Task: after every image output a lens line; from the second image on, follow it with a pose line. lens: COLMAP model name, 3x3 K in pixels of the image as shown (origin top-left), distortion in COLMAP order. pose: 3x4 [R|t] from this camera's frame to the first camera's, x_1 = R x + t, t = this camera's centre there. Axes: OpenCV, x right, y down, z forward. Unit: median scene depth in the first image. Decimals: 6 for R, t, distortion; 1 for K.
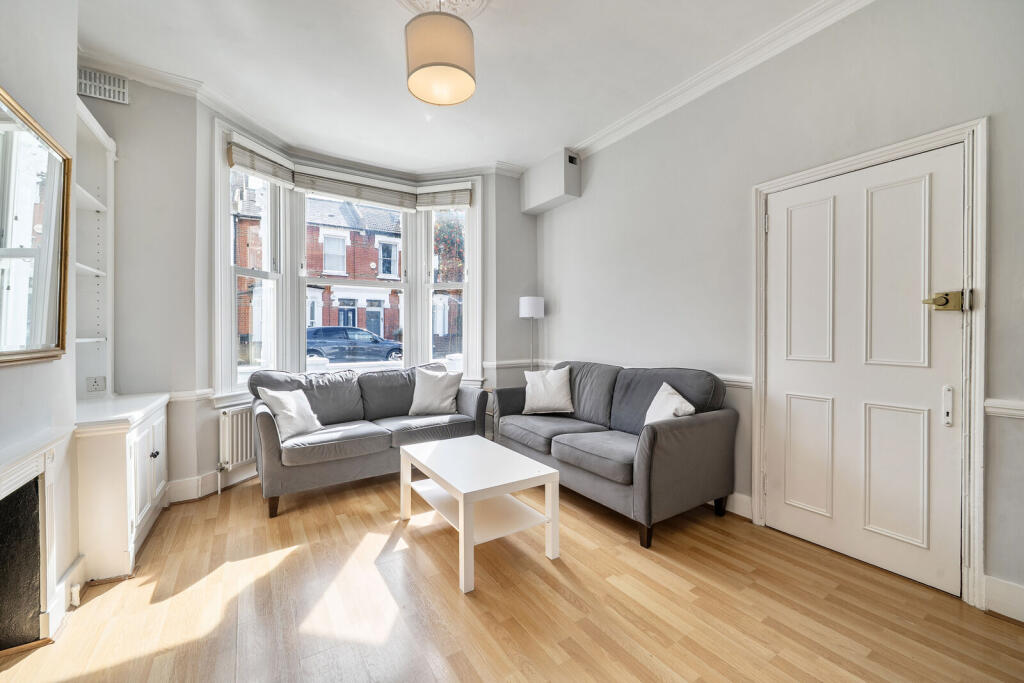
lens RADIAL K [[410.0, 0, 513.6], [0, 410.0, 336.2], [0, 0, 1]] dist [0.003652, -0.000527]
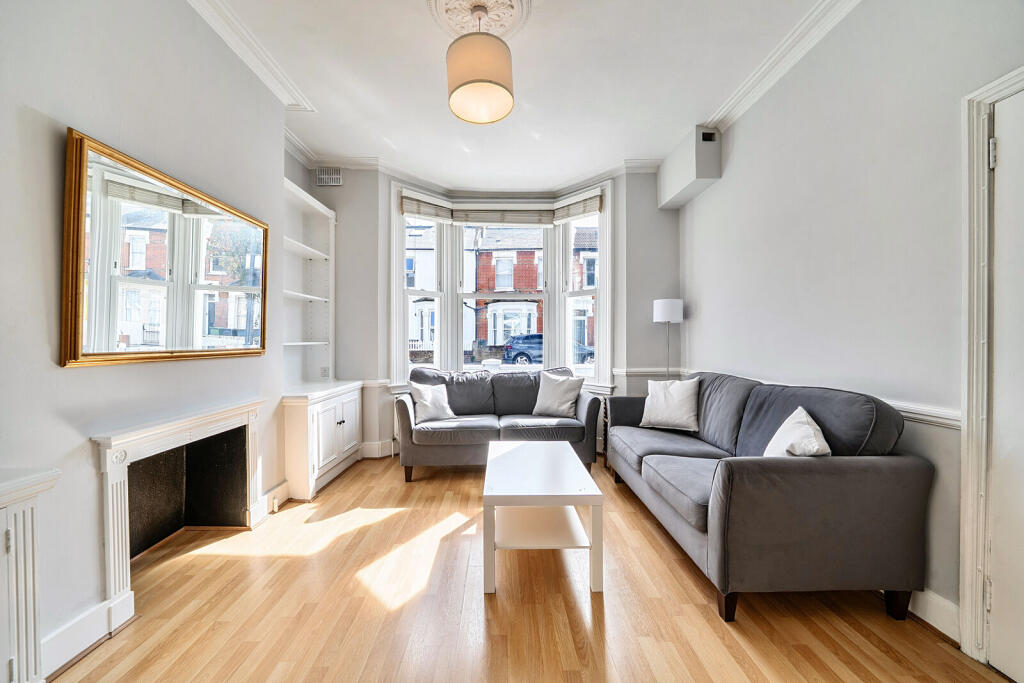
lens RADIAL K [[375.3, 0, 510.1], [0, 375.3, 342.2], [0, 0, 1]] dist [-0.000353, 0.000040]
pose [[0.848953, 0.004749, -0.528448, 0.287118], [-0.004874, 0.999987, 0.001158, 0.000113], [0.528447, 0.001593, 0.848965, 0.161486]]
